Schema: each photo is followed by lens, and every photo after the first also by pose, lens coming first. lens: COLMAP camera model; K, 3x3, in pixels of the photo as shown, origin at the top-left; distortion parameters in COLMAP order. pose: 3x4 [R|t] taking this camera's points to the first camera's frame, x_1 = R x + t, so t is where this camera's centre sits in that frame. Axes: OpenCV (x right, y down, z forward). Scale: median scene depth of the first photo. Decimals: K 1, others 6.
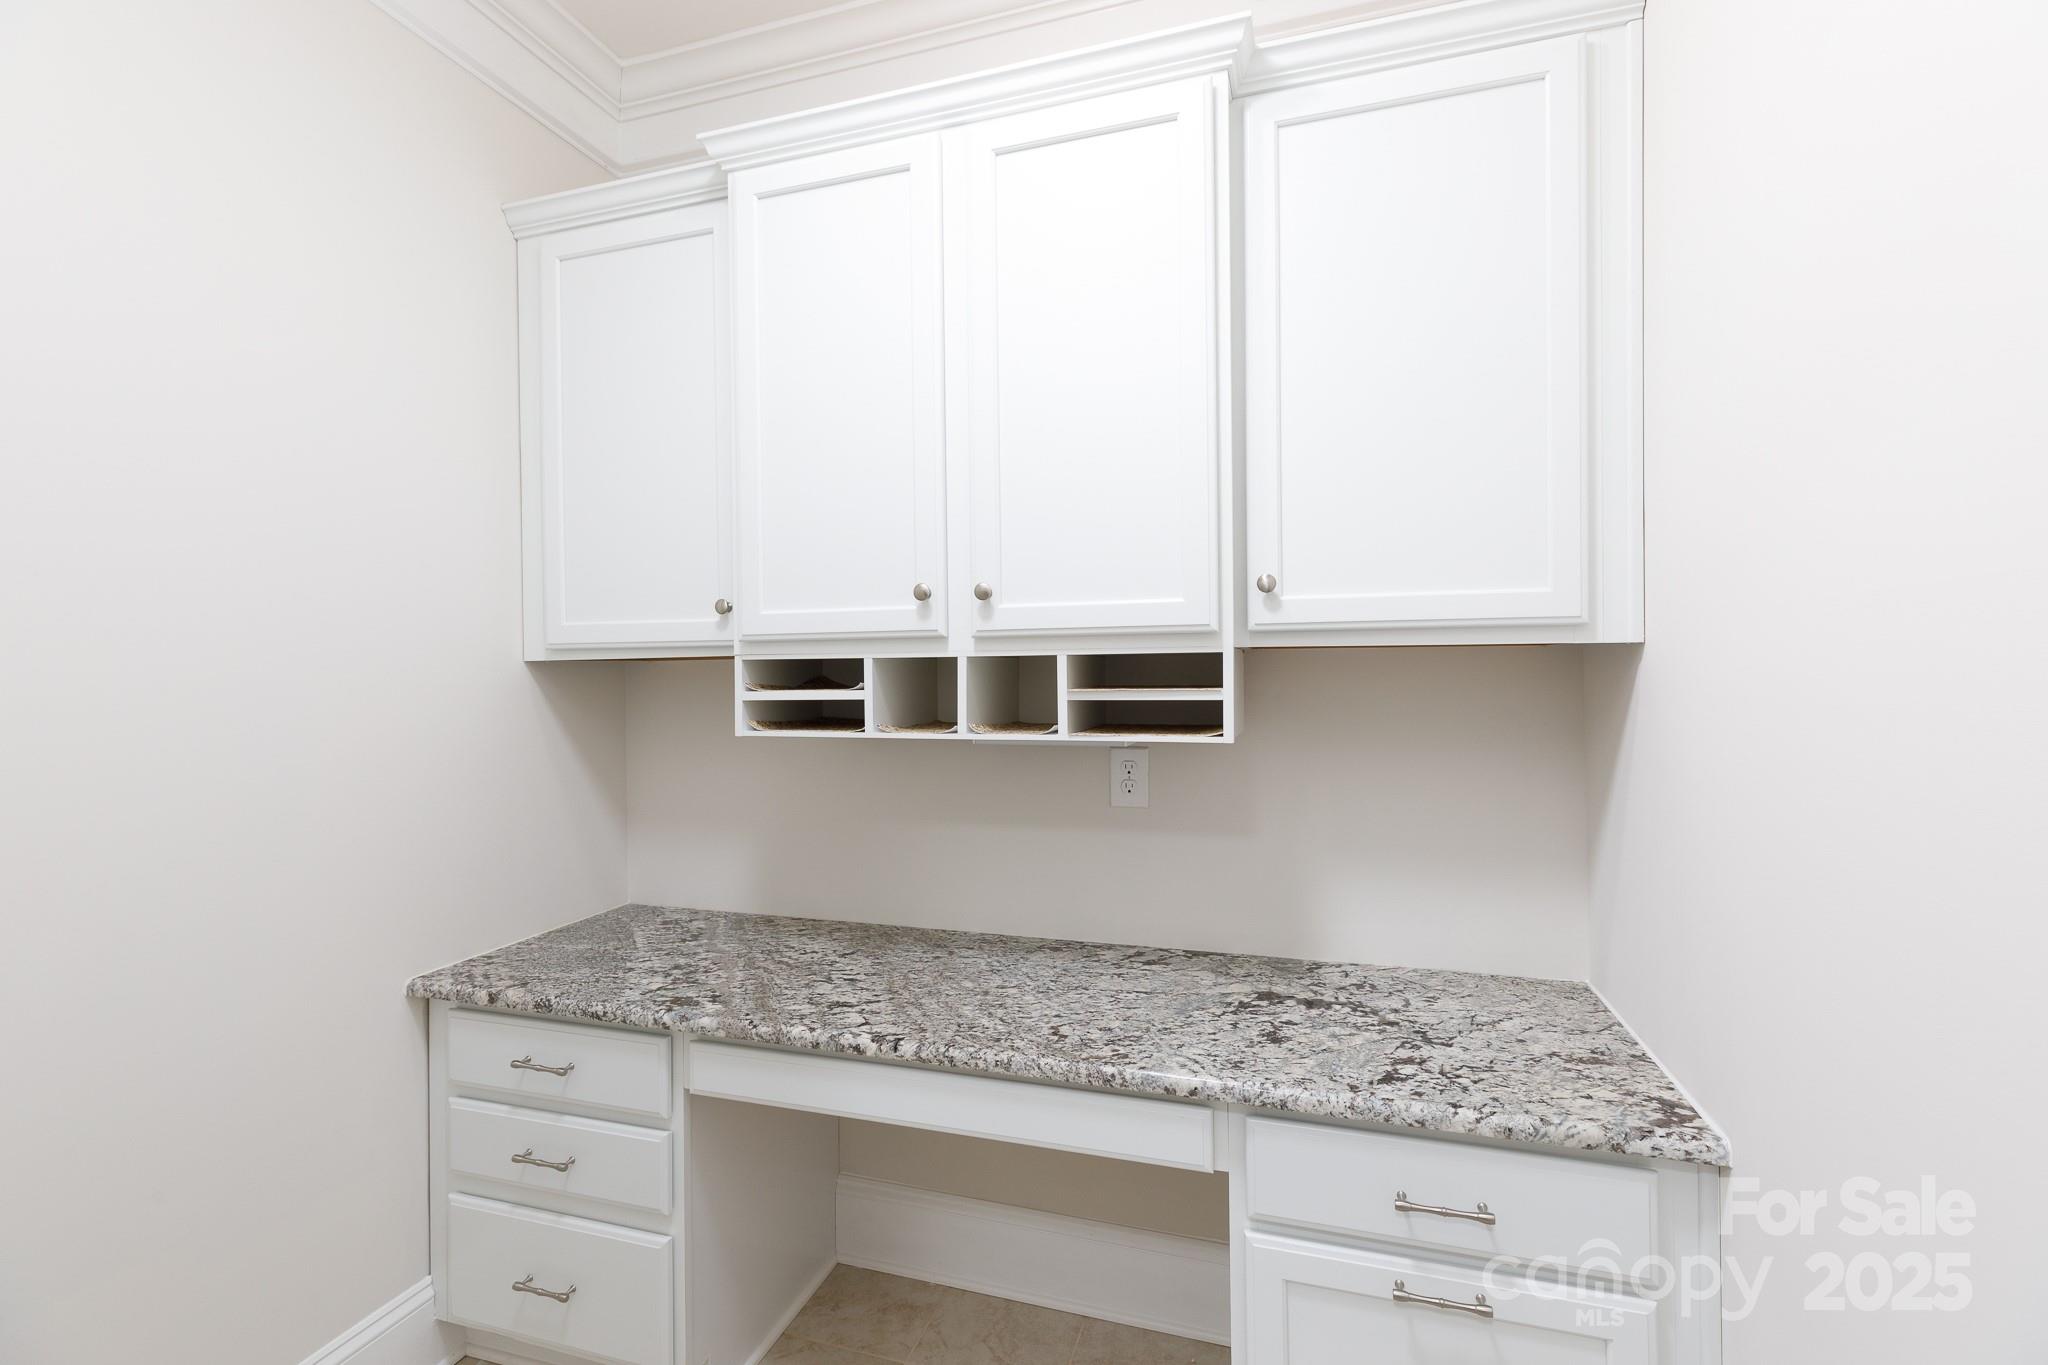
lens RADIAL K [[932.5, 0, 1018.7], [0, 932.5, 681.6], [0, 0, 1]] dist [0.009071, -0.000407]
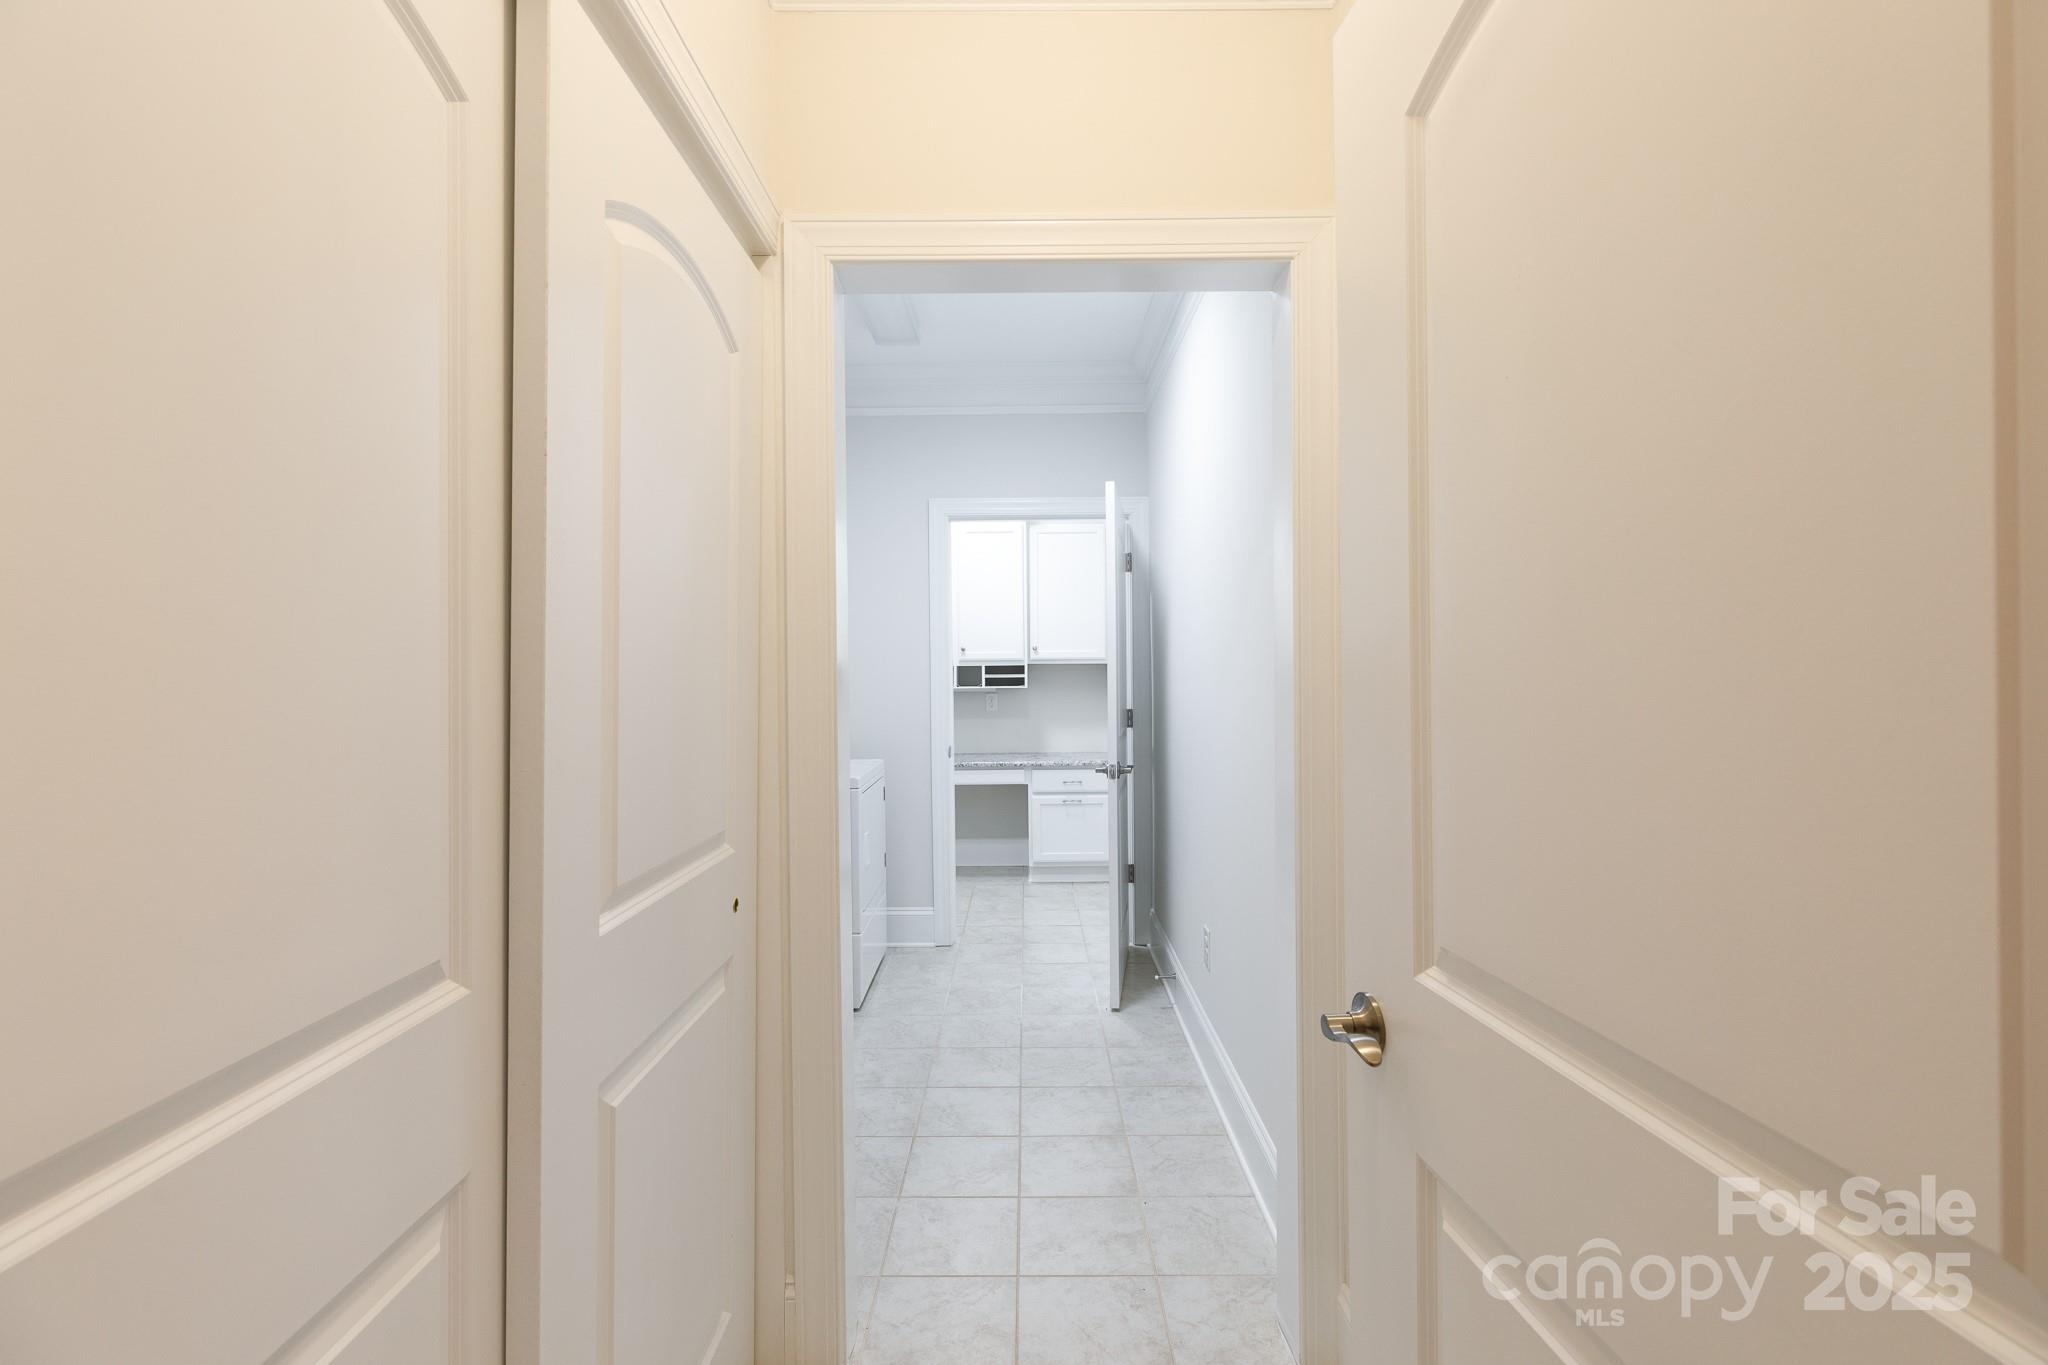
lens RADIAL K [[932.5, 0, 1024.8], [0, 932.5, 676.0], [0, 0, 1]] dist [0.009071, -0.000407]
pose [[0.956831, -0.004267, 0.290614, -0.955730], [0.004638, 0.999989, -0.000588, 0.017214], [-0.290609, 0.001911, 0.956840, -2.869344]]
